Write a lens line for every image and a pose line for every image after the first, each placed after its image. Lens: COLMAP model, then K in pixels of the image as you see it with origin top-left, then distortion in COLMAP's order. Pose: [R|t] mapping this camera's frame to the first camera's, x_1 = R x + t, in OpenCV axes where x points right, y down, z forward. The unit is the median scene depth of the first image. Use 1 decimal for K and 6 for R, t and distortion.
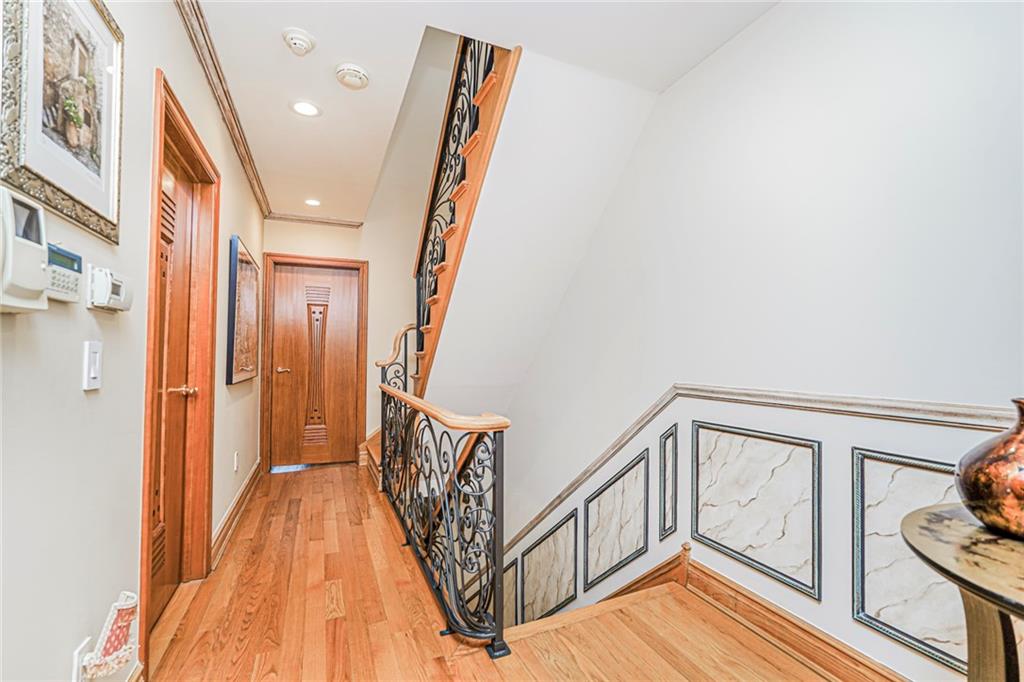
lens RADIAL K [[447.6, 0, 512.0], [0, 447.6, 341.0], [0, 0, 1]] dist [0.000056, -0.000016]
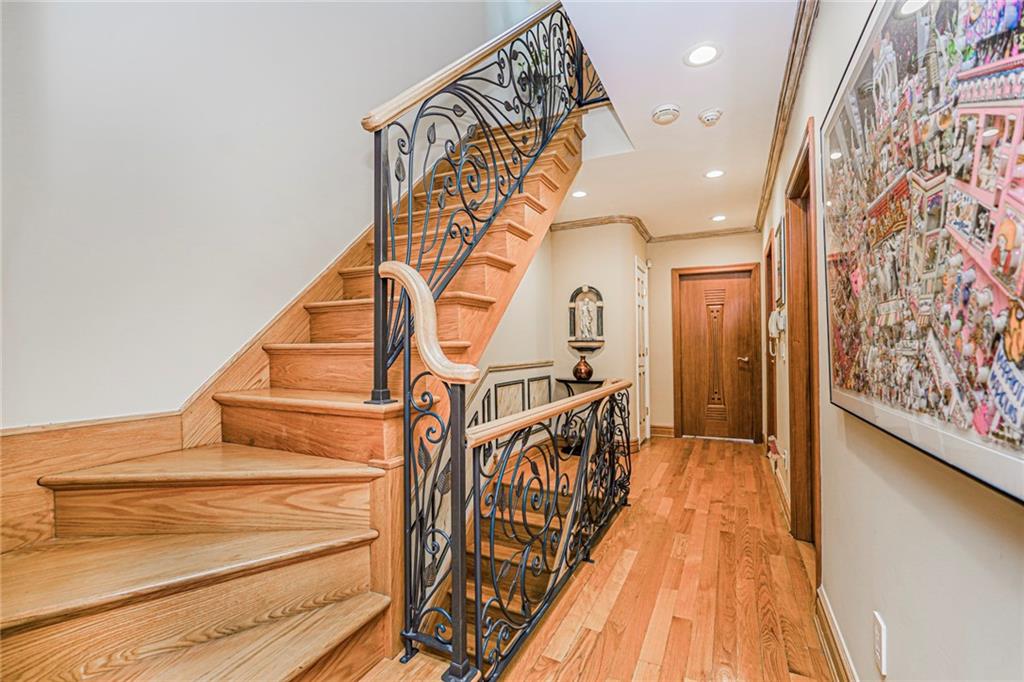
lens RADIAL K [[447.6, 0, 512.0], [0, 447.6, 341.0], [0, 0, 1]] dist [0.000056, -0.000016]
pose [[-0.650819, 0.012072, 0.759137, -1.038352], [-0.016741, 0.999402, -0.030245, 0.055514], [-0.759049, -0.032393, -0.650228, 2.169105]]
